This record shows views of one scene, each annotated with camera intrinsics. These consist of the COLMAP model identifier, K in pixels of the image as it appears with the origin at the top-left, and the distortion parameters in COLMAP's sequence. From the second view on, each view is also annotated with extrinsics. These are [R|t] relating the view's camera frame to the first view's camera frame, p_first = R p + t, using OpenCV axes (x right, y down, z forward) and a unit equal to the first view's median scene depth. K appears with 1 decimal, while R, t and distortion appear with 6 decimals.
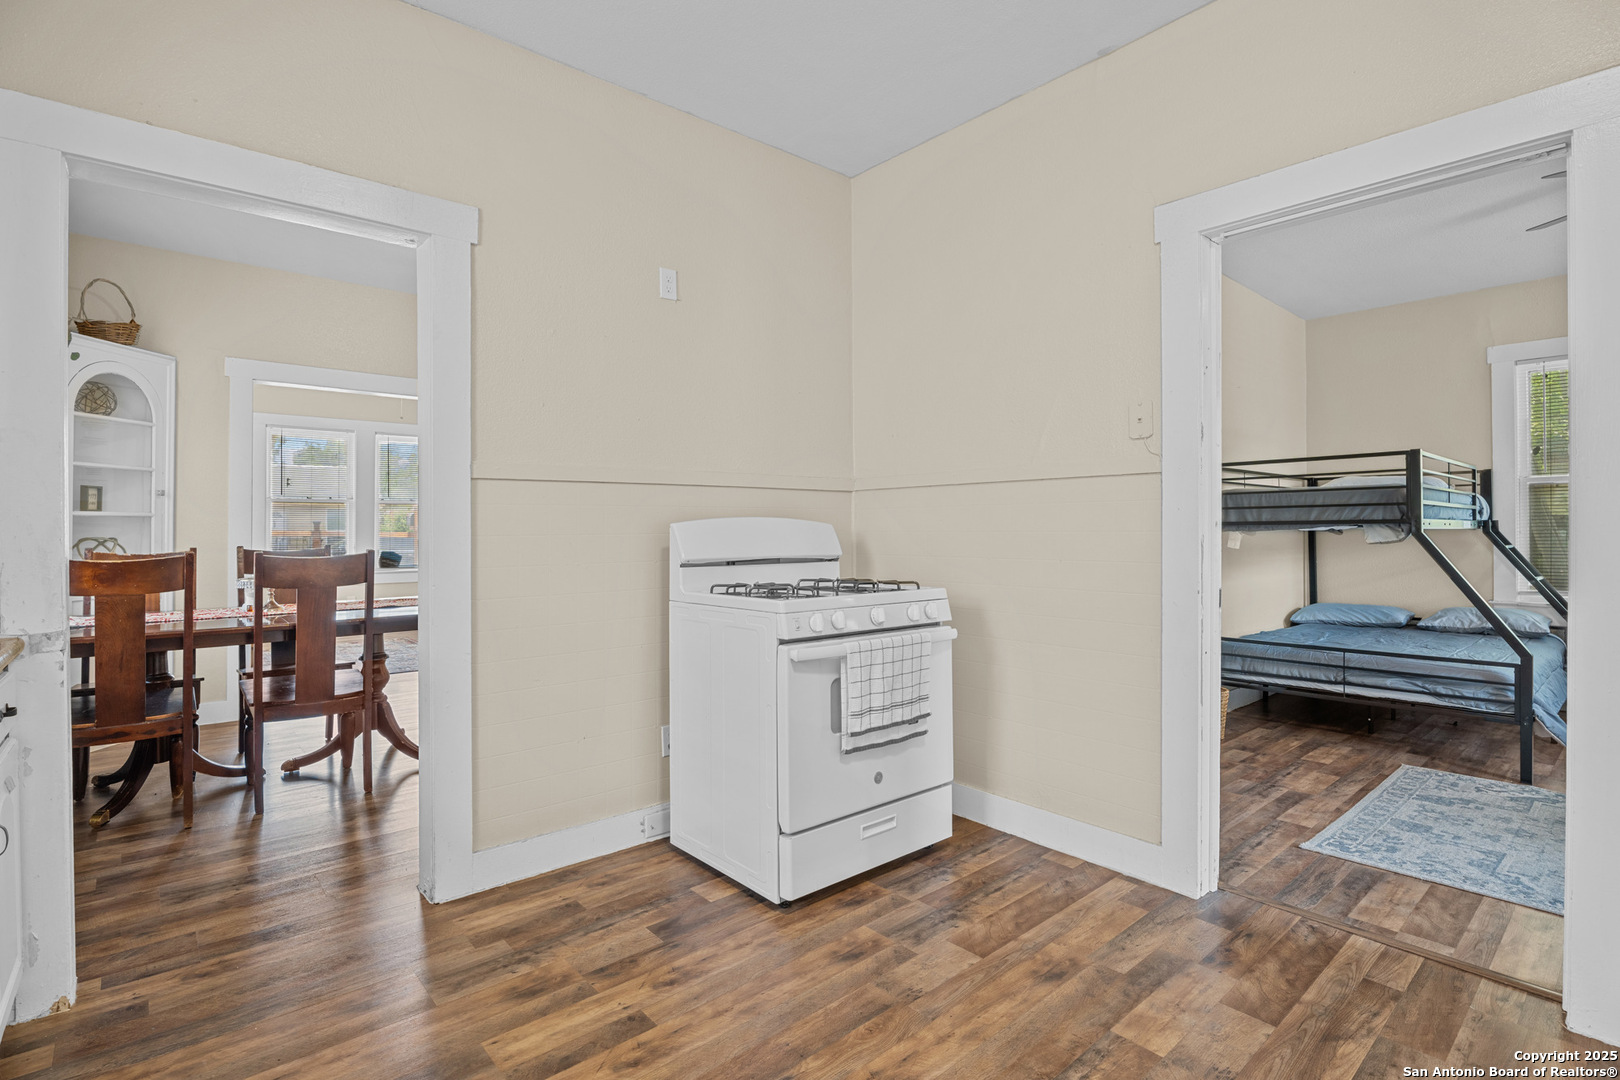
lens RADIAL K [[774.2, 0, 805.3], [0, 774.2, 531.7], [0, 0, 1]] dist [-0.015594, 0.000239]
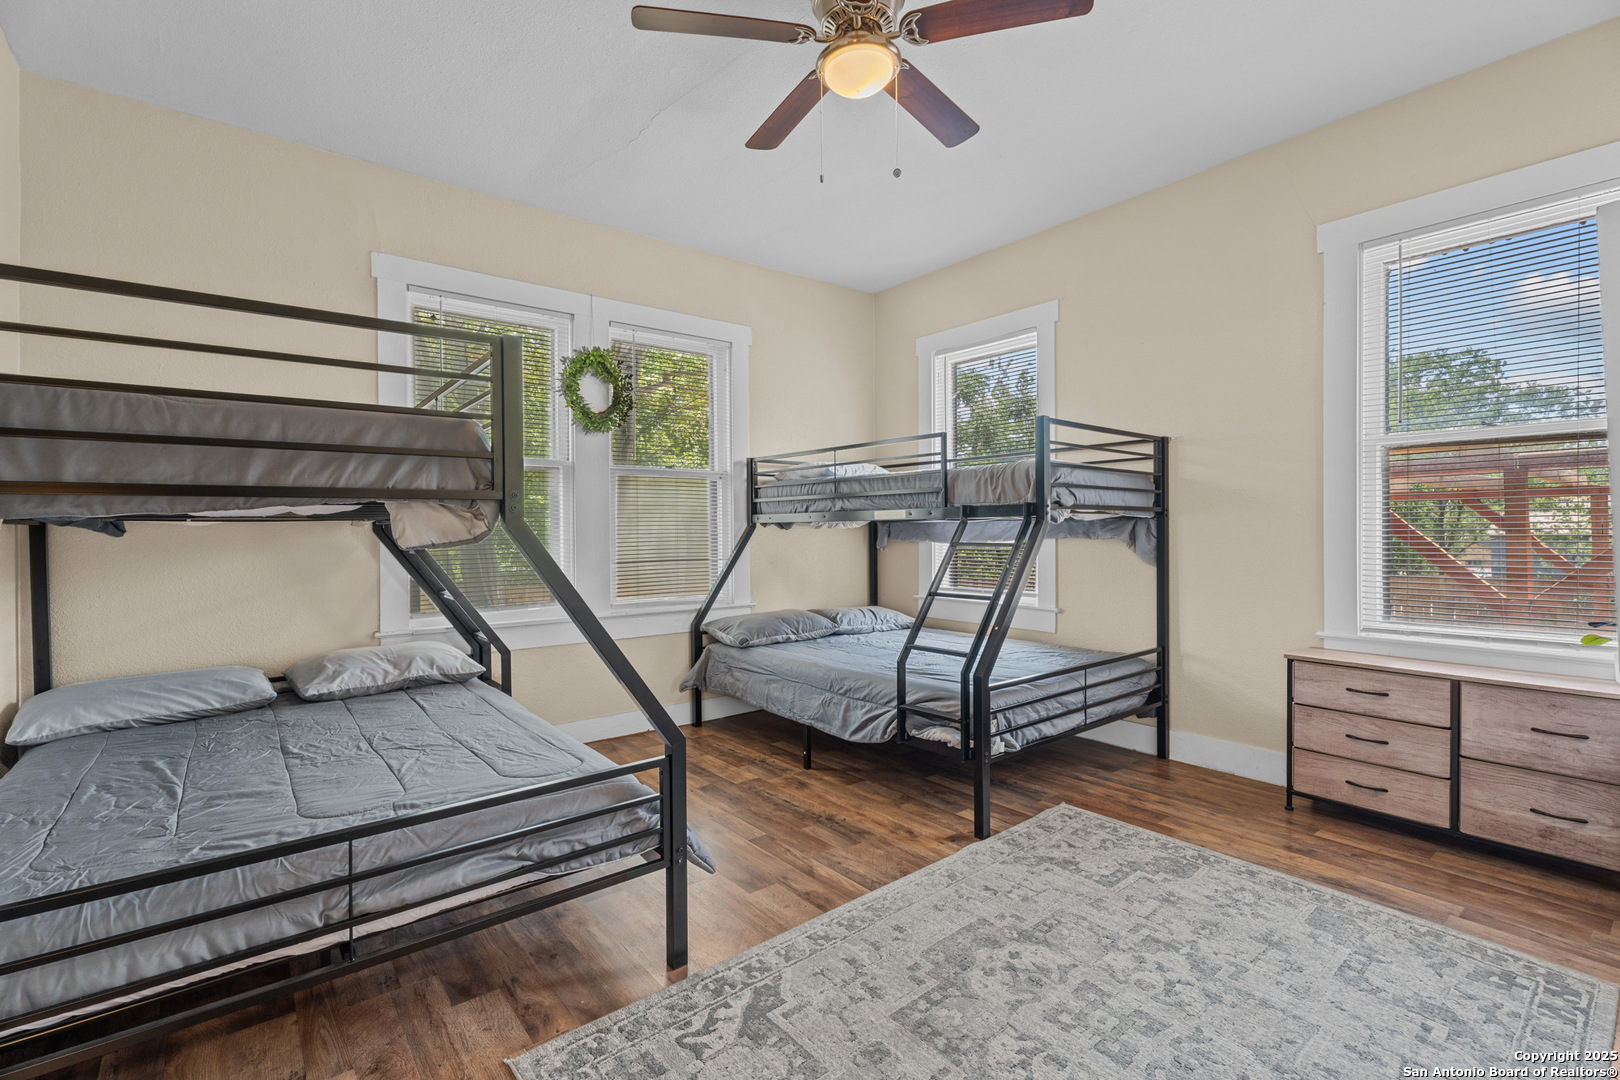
lens RADIAL K [[720.3, 0, 804.1], [0, 720.3, 534.7], [0, 0, 1]] dist [-0.003508, 0.000484]
pose [[0.022821, -0.002337, 0.999737, 0.355725], [0.004377, 0.999988, 0.002238, 0.007941], [-0.999730, 0.004325, 0.022831, 0.770829]]
